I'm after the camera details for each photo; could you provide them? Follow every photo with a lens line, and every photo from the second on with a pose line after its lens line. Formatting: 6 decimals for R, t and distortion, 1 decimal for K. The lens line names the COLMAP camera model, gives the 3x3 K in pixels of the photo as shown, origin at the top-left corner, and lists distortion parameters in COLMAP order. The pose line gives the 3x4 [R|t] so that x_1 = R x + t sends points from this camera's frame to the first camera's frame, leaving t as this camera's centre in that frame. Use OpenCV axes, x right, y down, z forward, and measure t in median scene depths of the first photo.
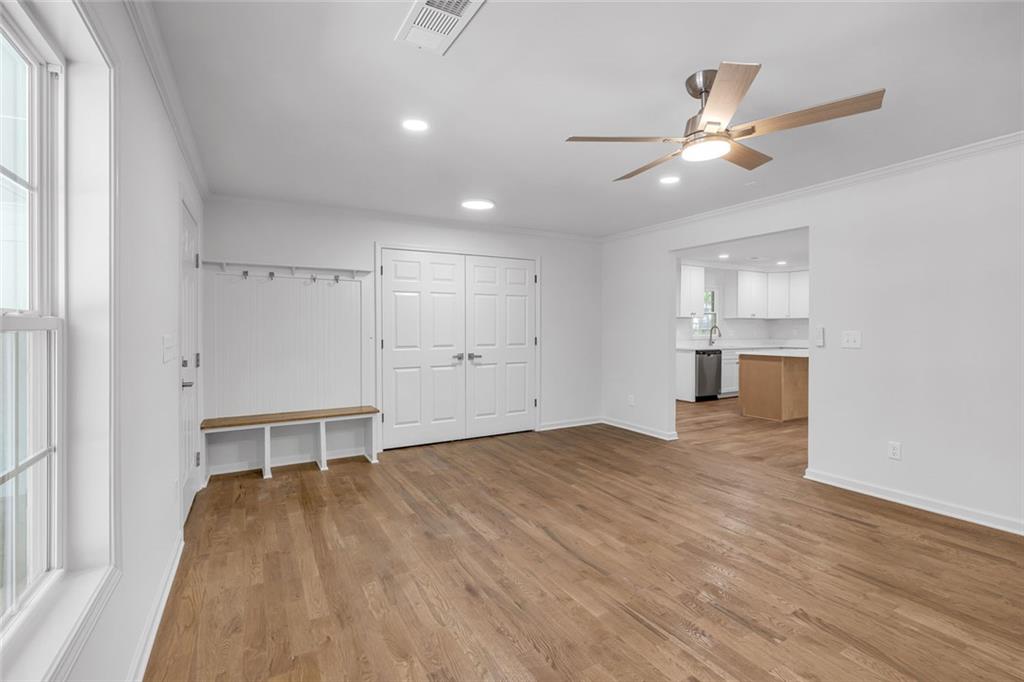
lens RADIAL K [[440.5, 0, 500.9], [0, 440.5, 338.5], [0, 0, 1]] dist [-0.007437, 0.001485]
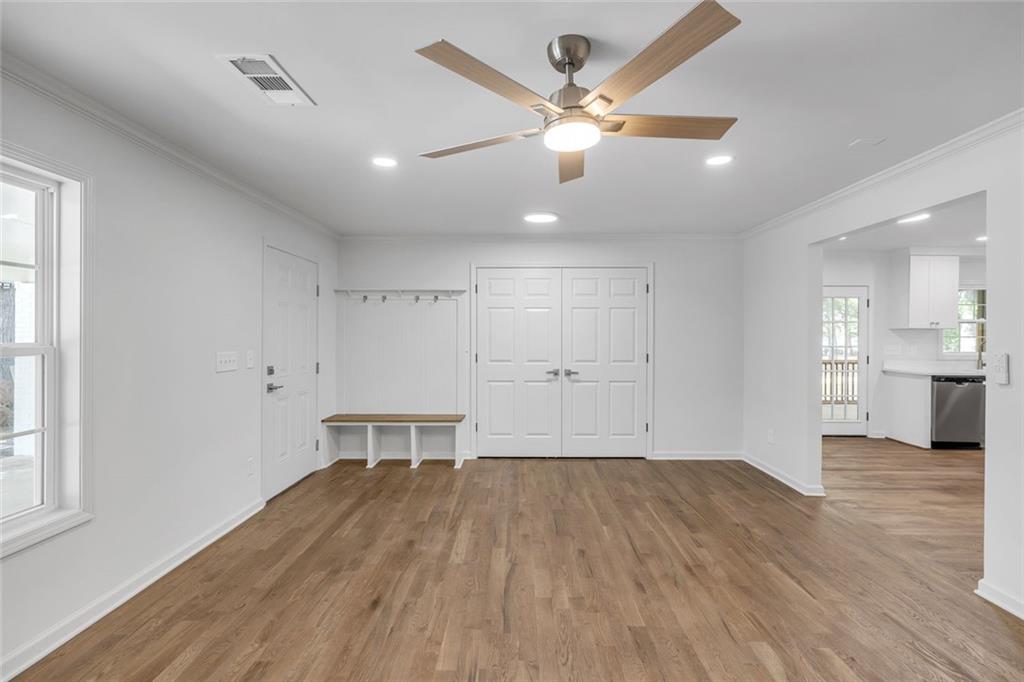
lens RADIAL K [[440.5, 0, 515.7], [0, 440.5, 344.5], [0, 0, 1]] dist [-0.007437, 0.001485]
pose [[0.878632, 0.013331, -0.477314, 0.382114], [-0.015103, 0.999886, 0.000123, -0.025184], [0.477261, 0.007101, 0.878733, 0.127593]]
